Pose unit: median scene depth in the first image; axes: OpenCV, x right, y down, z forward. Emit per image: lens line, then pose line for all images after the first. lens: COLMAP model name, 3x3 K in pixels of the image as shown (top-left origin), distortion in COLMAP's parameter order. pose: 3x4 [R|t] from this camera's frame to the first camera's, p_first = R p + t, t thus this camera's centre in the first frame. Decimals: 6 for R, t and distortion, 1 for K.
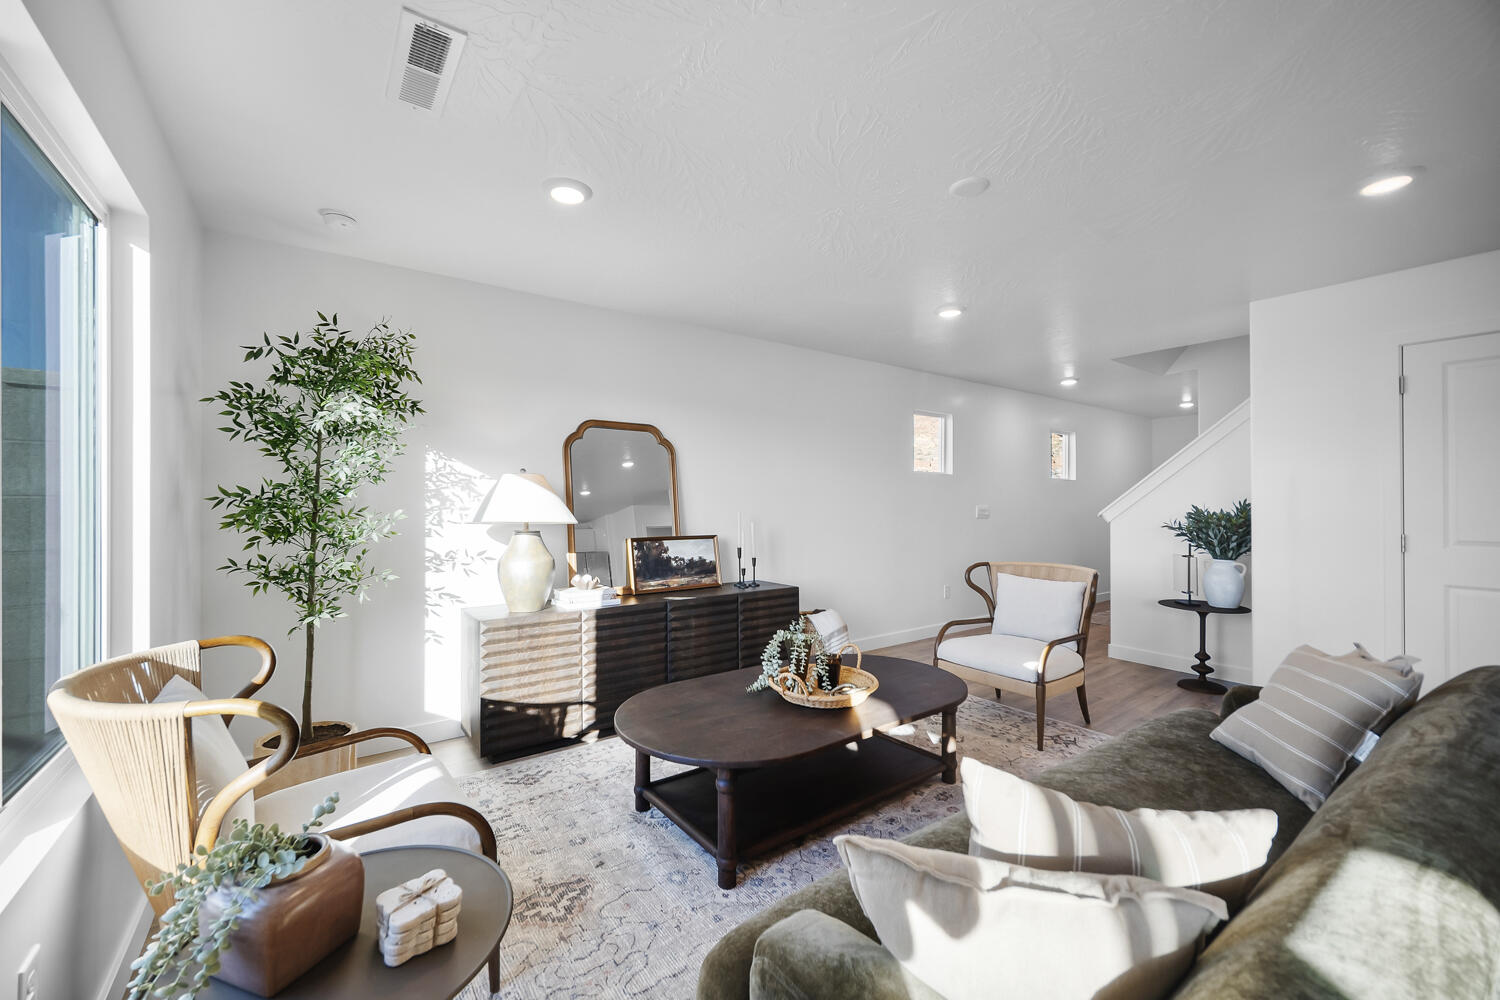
lens RADIAL K [[589.1, 0, 732.5], [0, 589.1, 508.3], [0, 0, 1]] dist [-0.003524, 0.001323]
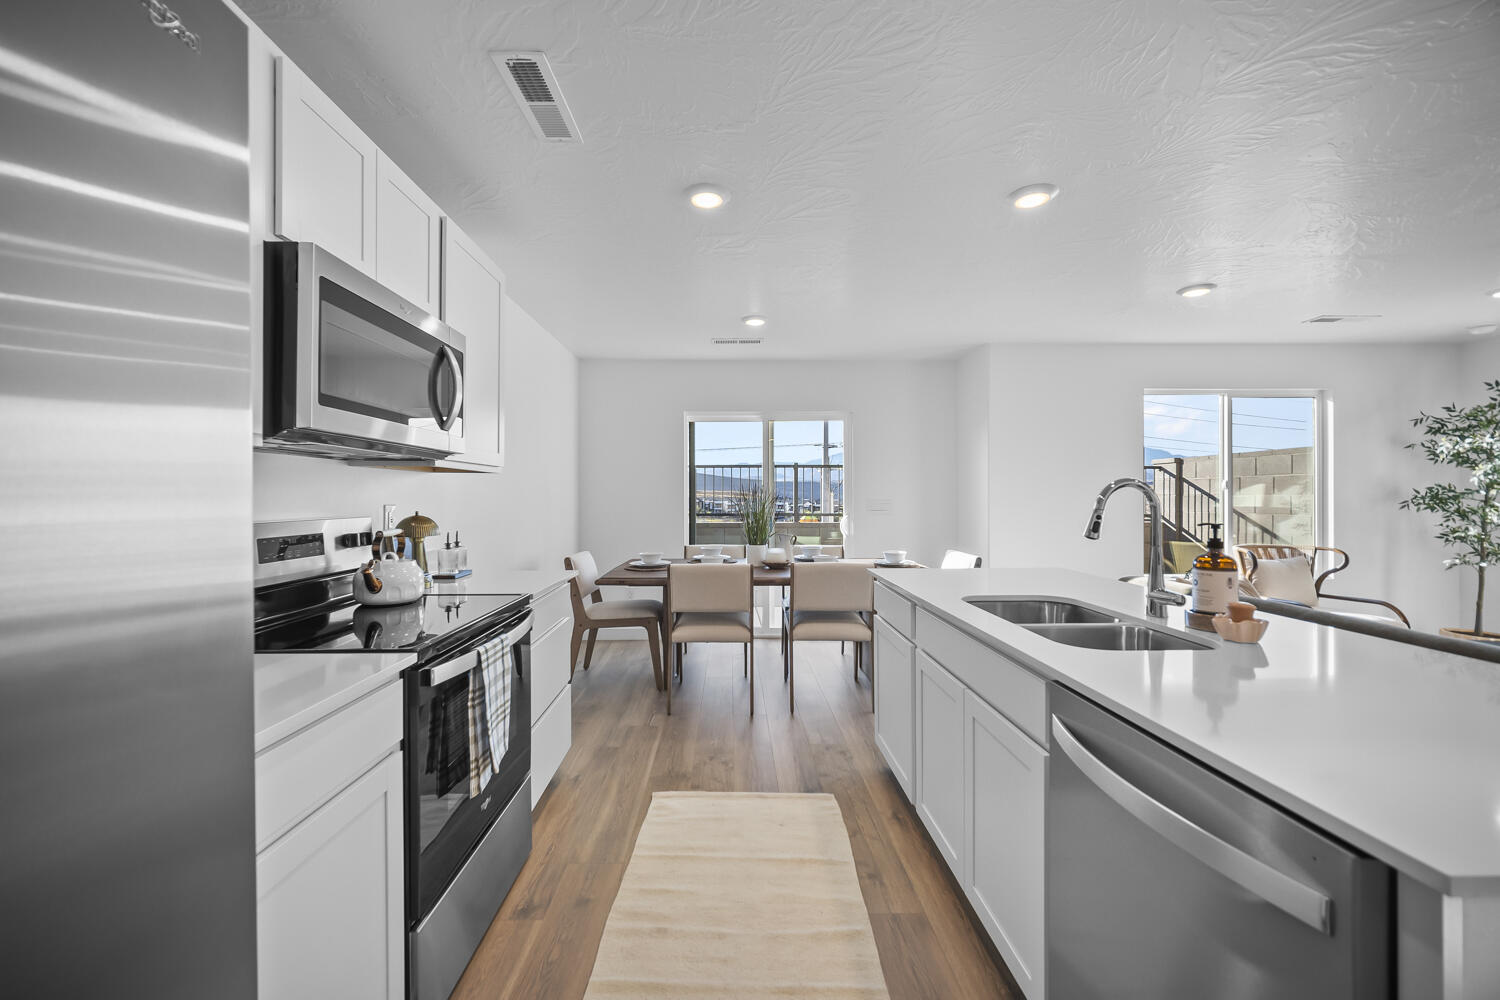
lens RADIAL K [[589.1, 0, 730.1], [0, 589.1, 497.5], [0, 0, 1]] dist [-0.003524, 0.001323]
pose [[-0.574211, 0.000644, -0.818707, 1.368520], [-0.006842, 0.999961, 0.005586, -0.001307], [0.818679, 0.008809, -0.574184, 0.149393]]
